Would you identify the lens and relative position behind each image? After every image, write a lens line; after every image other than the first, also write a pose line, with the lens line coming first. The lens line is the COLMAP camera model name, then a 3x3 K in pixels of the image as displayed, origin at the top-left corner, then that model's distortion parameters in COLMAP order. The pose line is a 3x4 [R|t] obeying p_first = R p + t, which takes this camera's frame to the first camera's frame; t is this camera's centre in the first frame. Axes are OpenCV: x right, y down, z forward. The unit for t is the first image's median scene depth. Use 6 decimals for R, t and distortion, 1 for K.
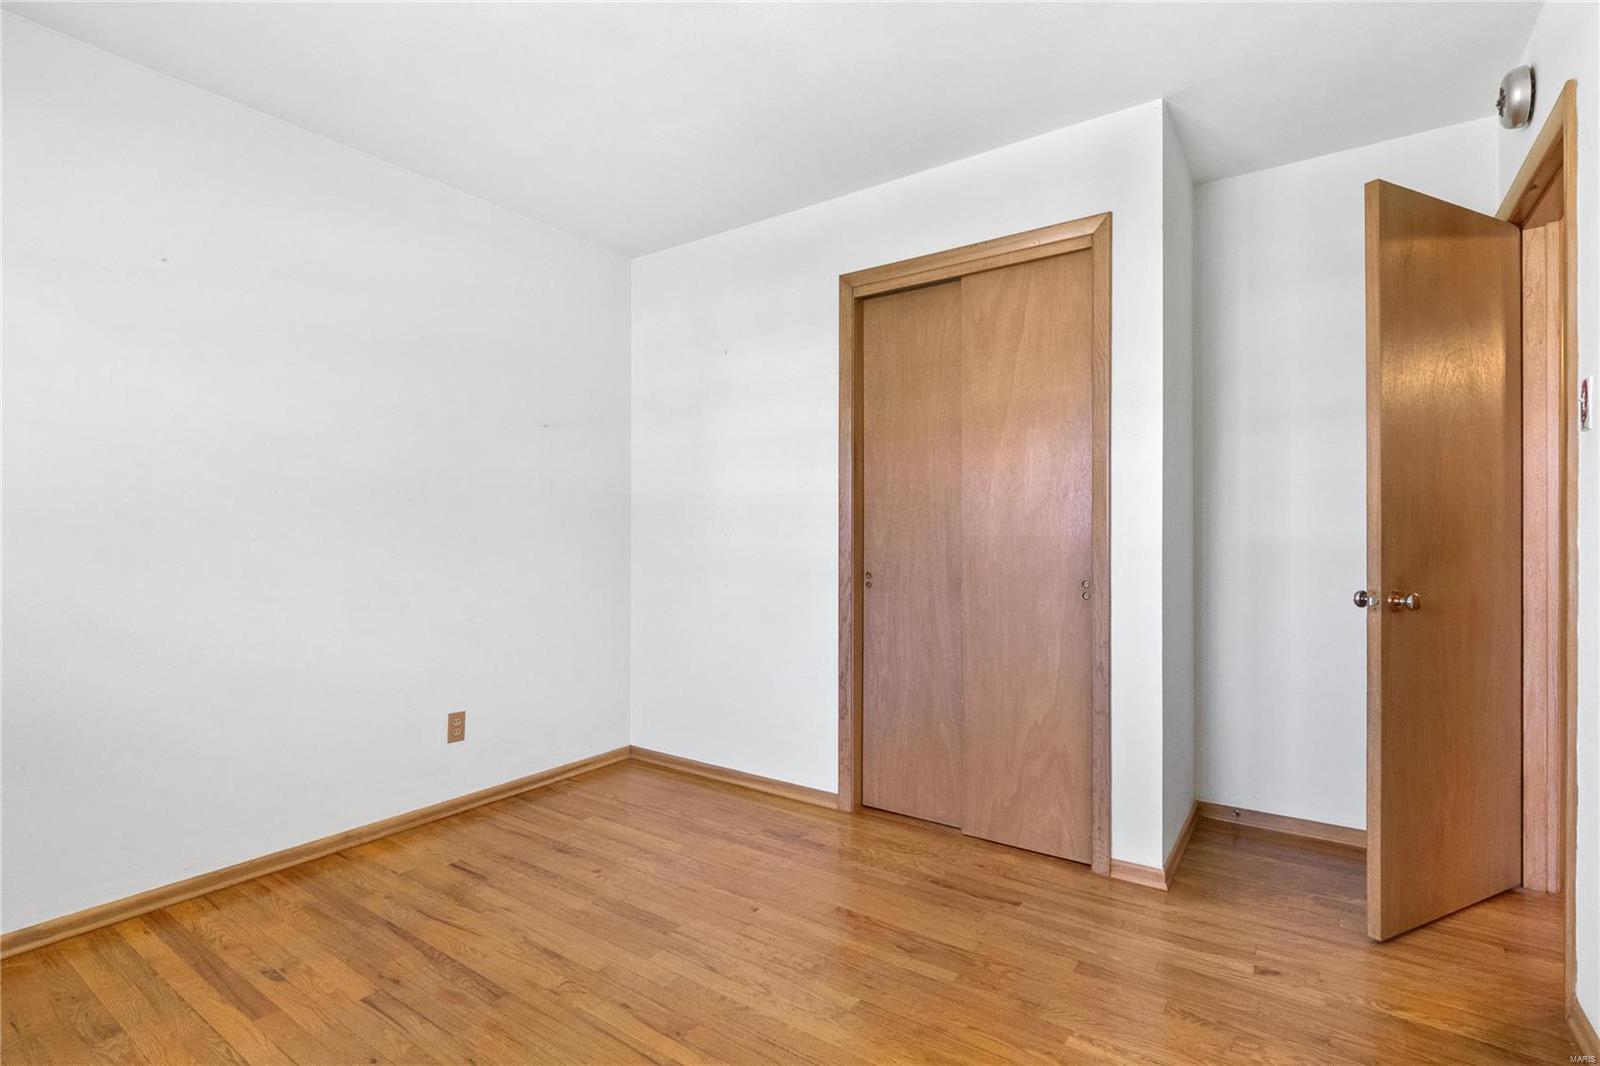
lens RADIAL K [[757.3, 0, 798.8], [0, 757.3, 532.6], [0, 0, 1]] dist [-0.001906, 0.000059]
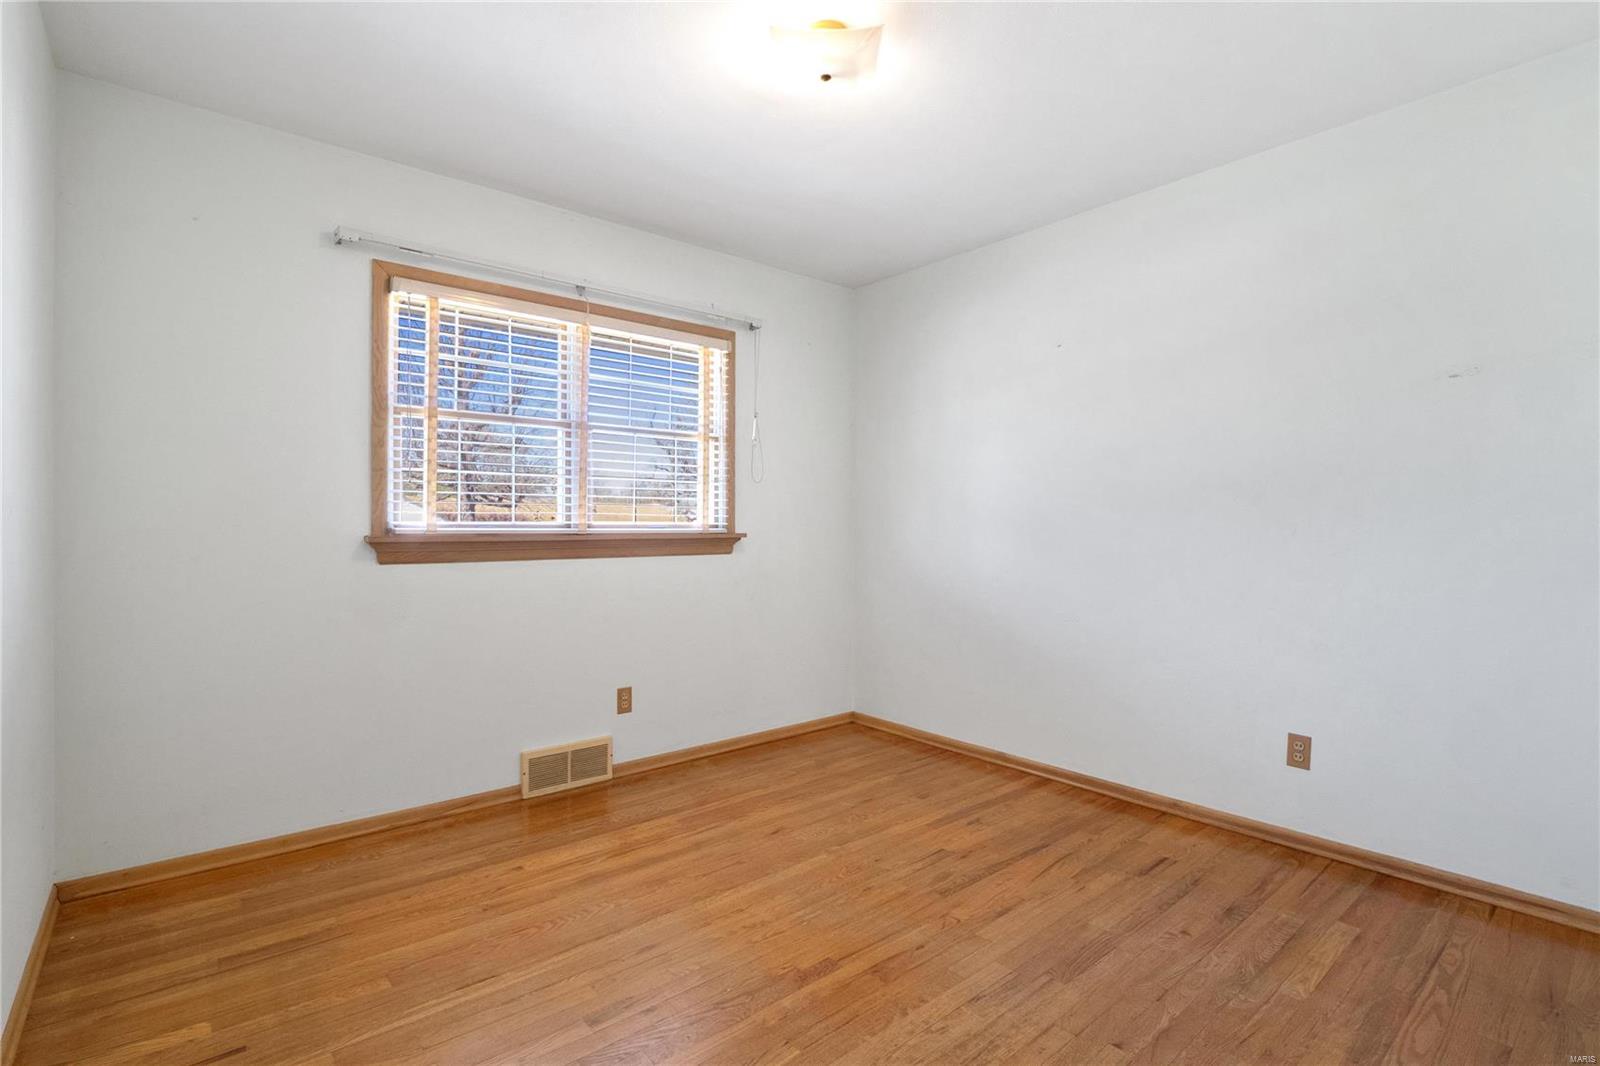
lens RADIAL K [[757.3, 0, 800.3], [0, 757.3, 529.9], [0, 0, 1]] dist [-0.001906, 0.000059]
pose [[-0.263581, -0.002955, -0.964633, 0.727535], [-0.000486, 0.999996, -0.002931, 0.004761], [0.964637, -0.000304, -0.263581, 0.900124]]
